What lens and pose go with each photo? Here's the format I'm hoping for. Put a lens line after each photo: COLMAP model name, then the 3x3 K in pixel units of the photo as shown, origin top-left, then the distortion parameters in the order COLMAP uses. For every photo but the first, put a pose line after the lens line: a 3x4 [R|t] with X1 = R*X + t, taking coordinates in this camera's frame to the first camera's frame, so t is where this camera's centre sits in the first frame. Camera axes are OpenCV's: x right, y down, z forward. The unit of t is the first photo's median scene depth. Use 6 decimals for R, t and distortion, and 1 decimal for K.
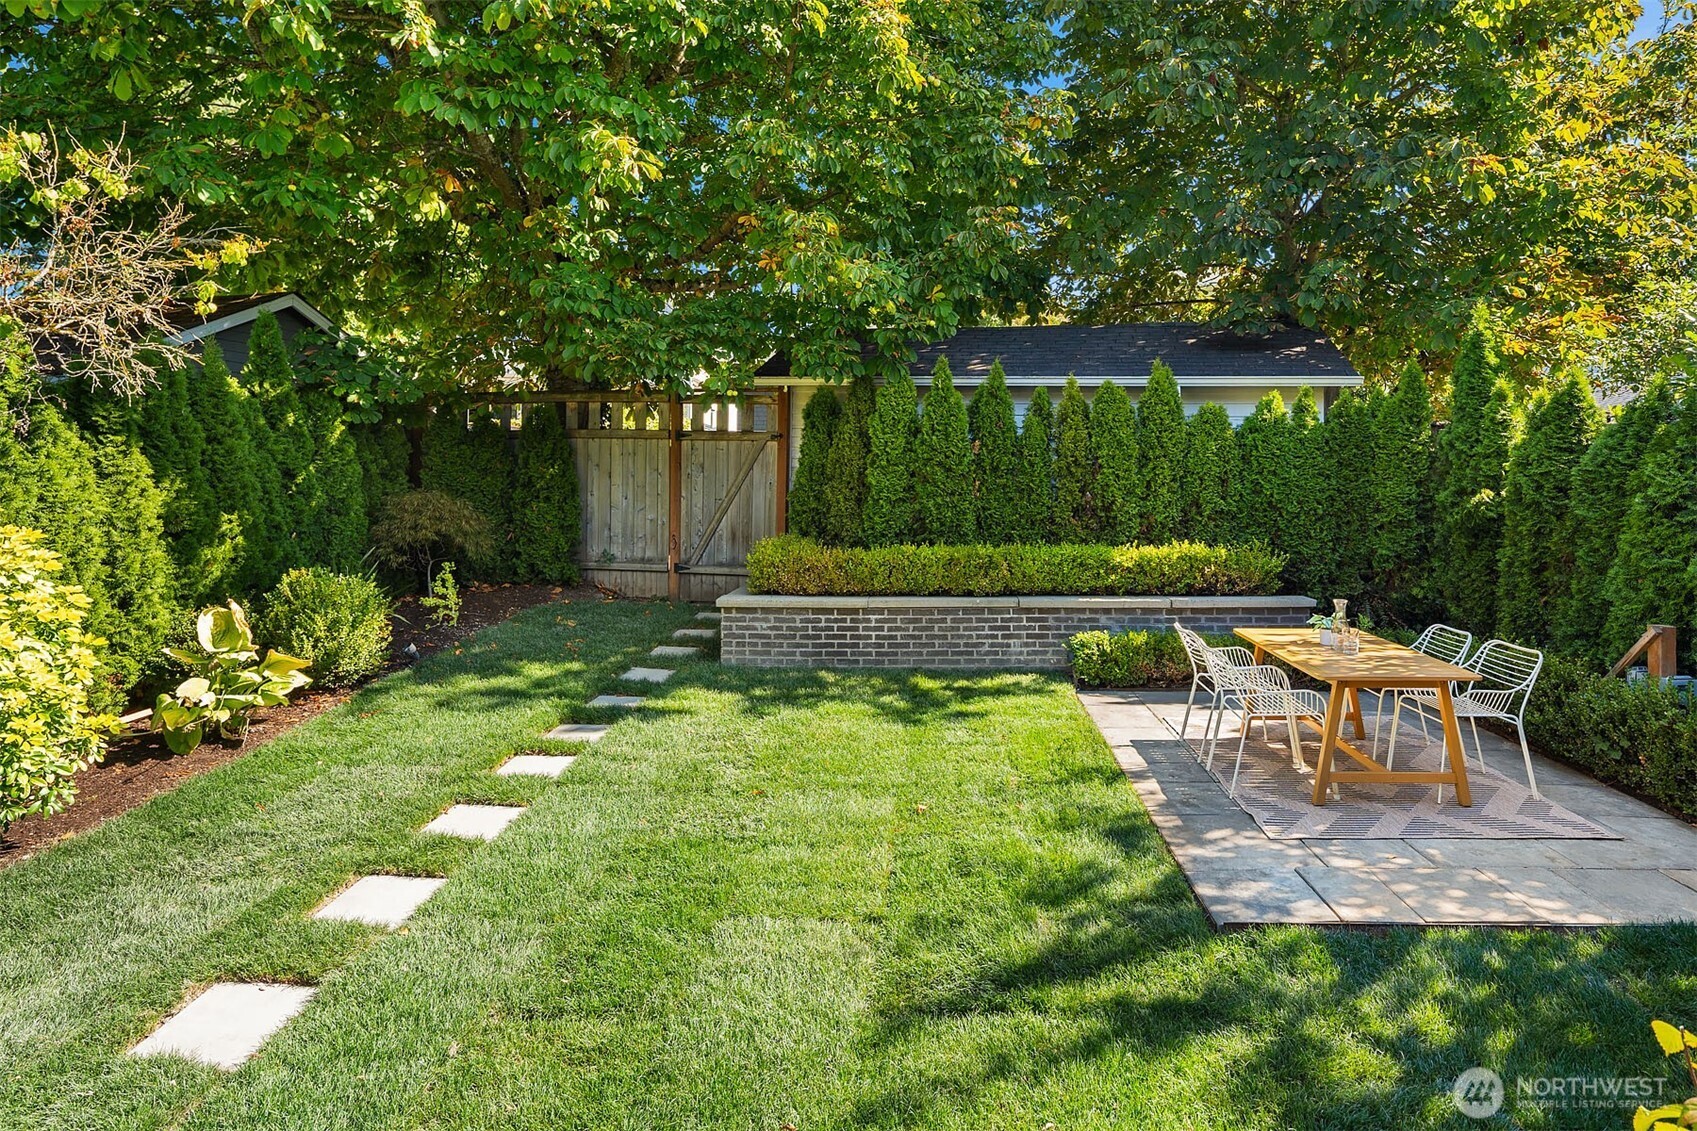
lens RADIAL K [[902.8, 0, 955.0], [0, 902.8, 452.7], [0, 0, 1]] dist [0.000719, -0.004162]
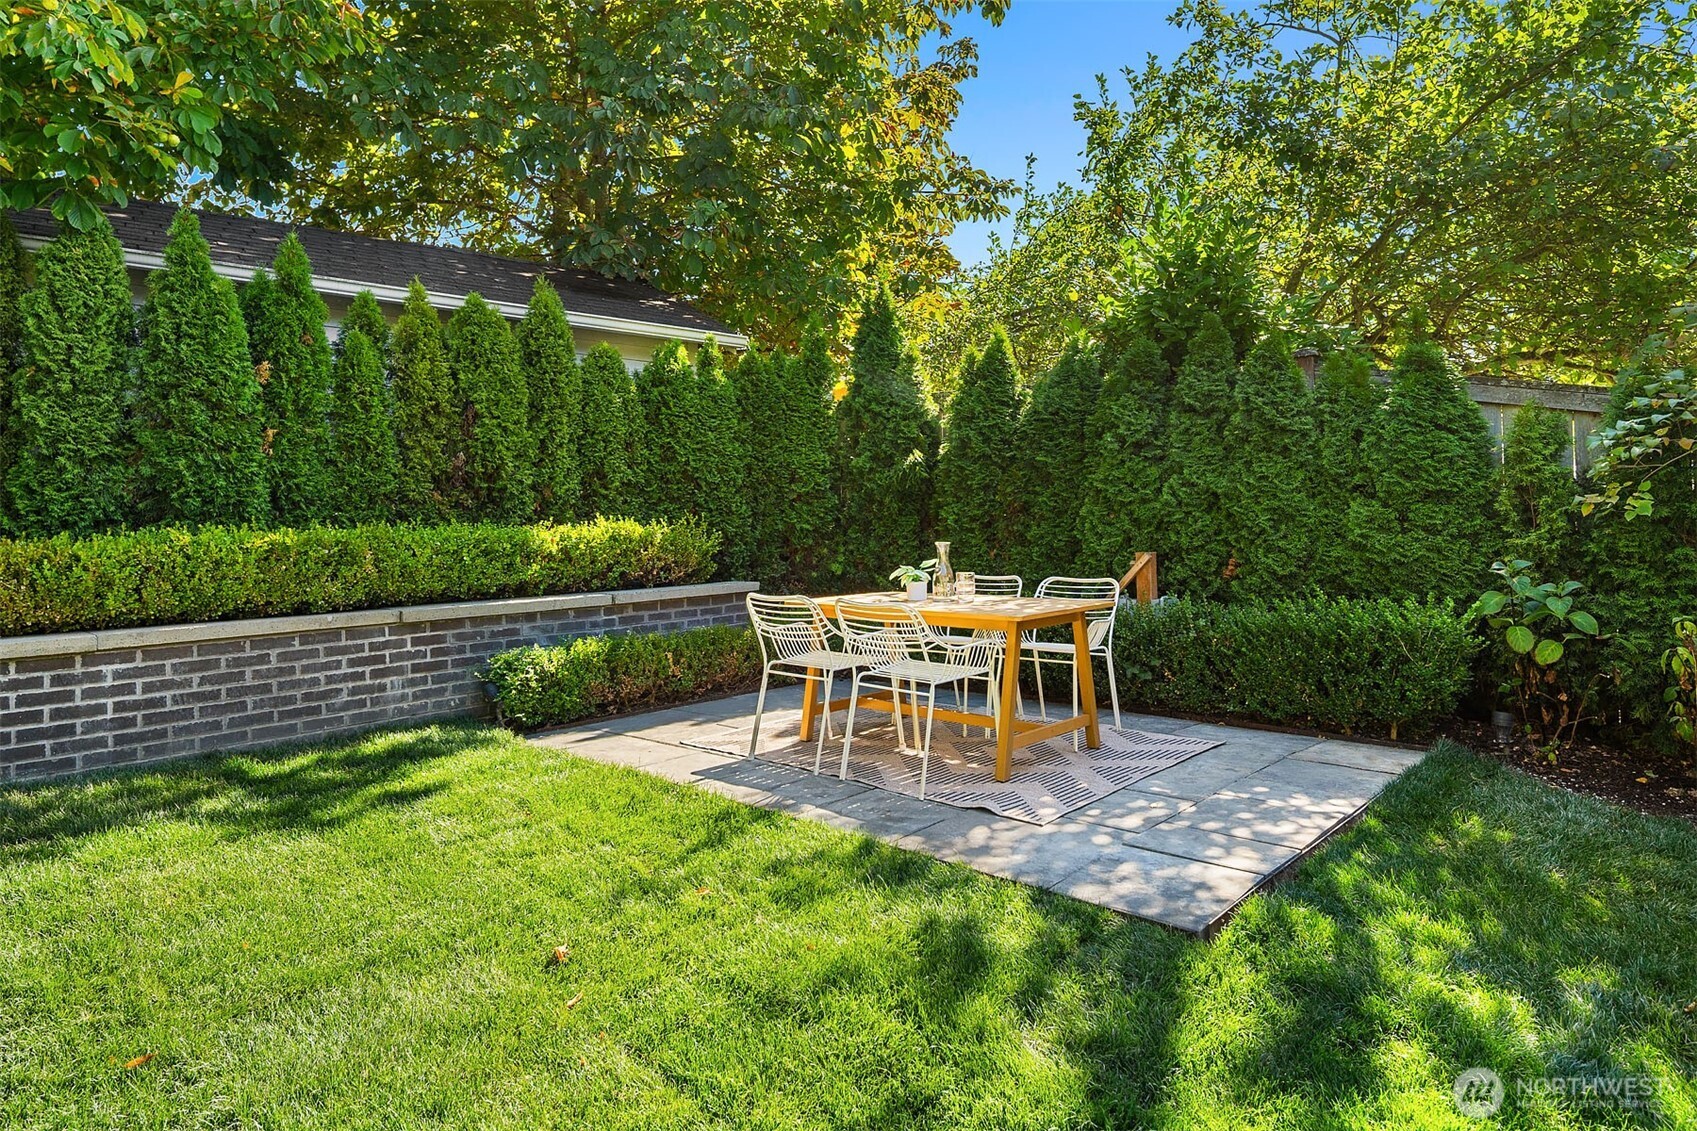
lens RADIAL K [[991.5, 0, 820.4], [0, 991.5, 495.4], [0, 0, 1]] dist [0.007811, -0.005698]
pose [[0.678003, 0.009587, 0.734997, -0.225900], [0.004764, 0.999837, -0.017437, 0.095515], [-0.735044, 0.015324, 0.677846, 0.325215]]
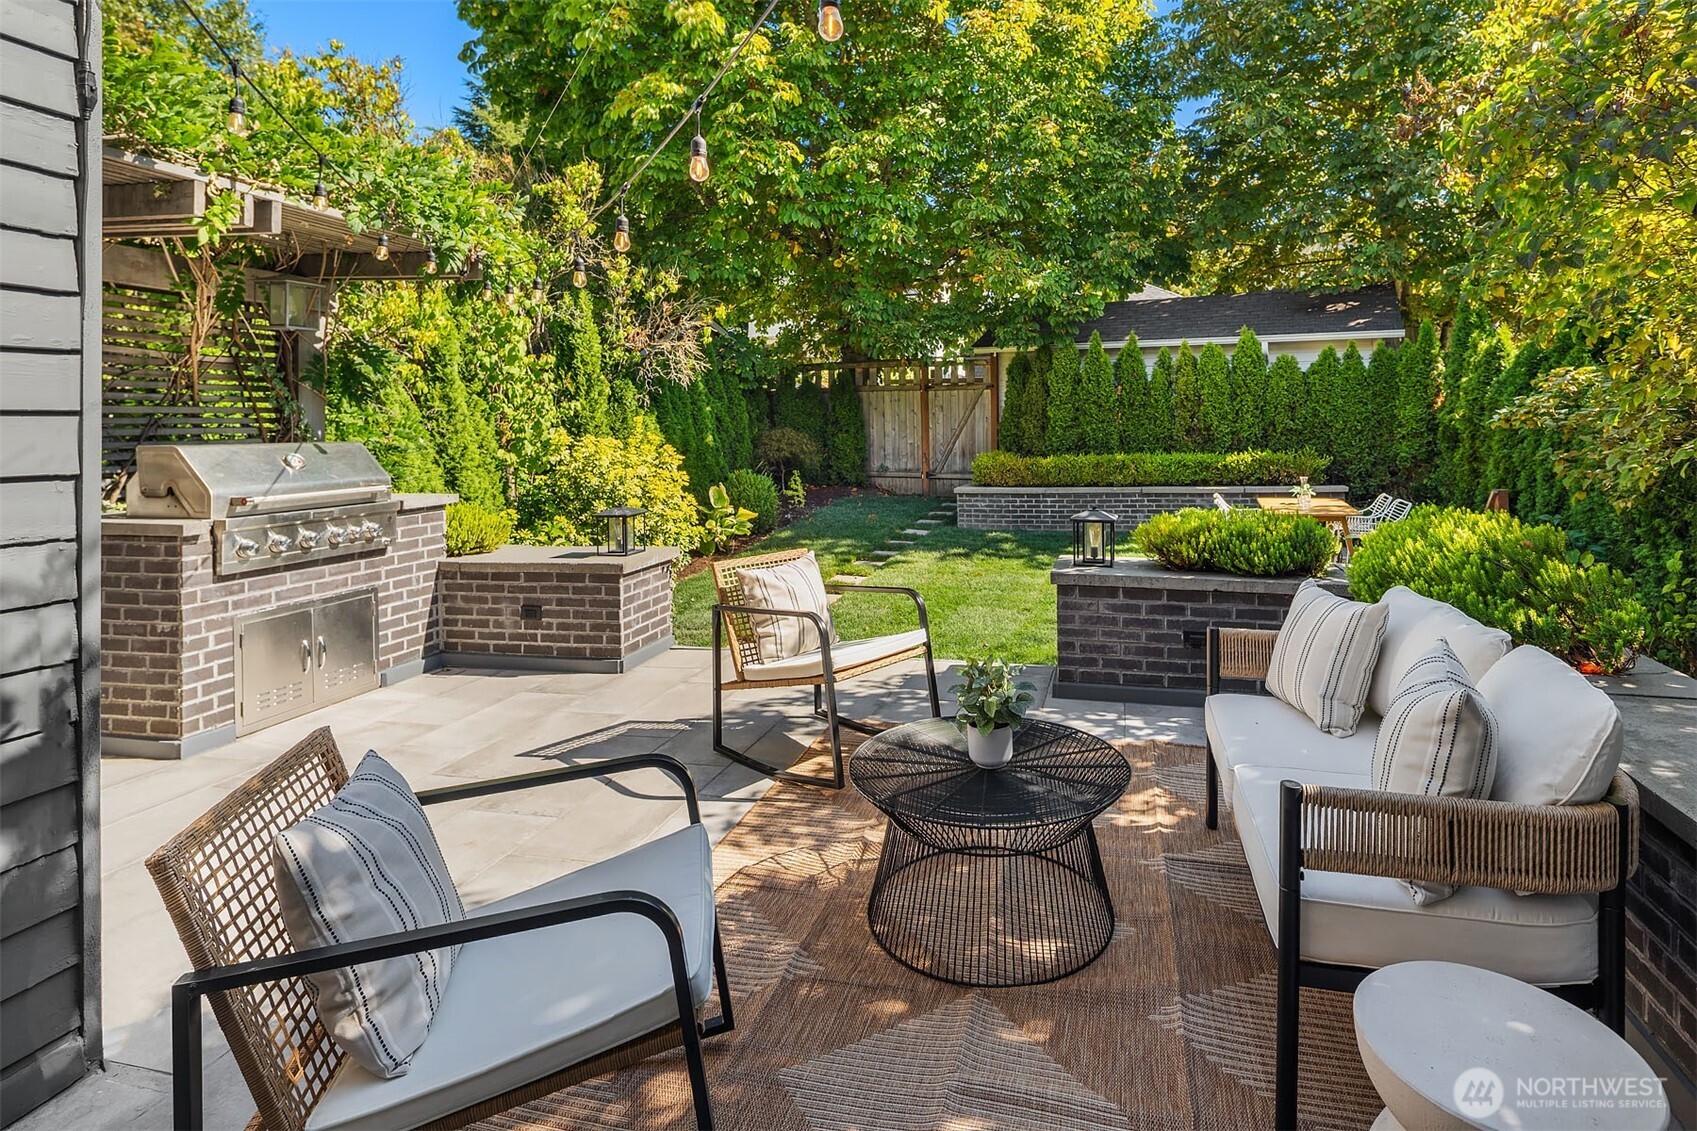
lens RADIAL K [[862.5, 0, 902.5], [0, 862.5, 407.1], [0, 0, 1]] dist [-0.009396, 0.007670]
pose [[0.952064, -0.028251, -0.304591, 0.131881], [0.035396, 0.999212, 0.017960, -0.018690], [0.303844, -0.027880, 0.952314, -0.535847]]
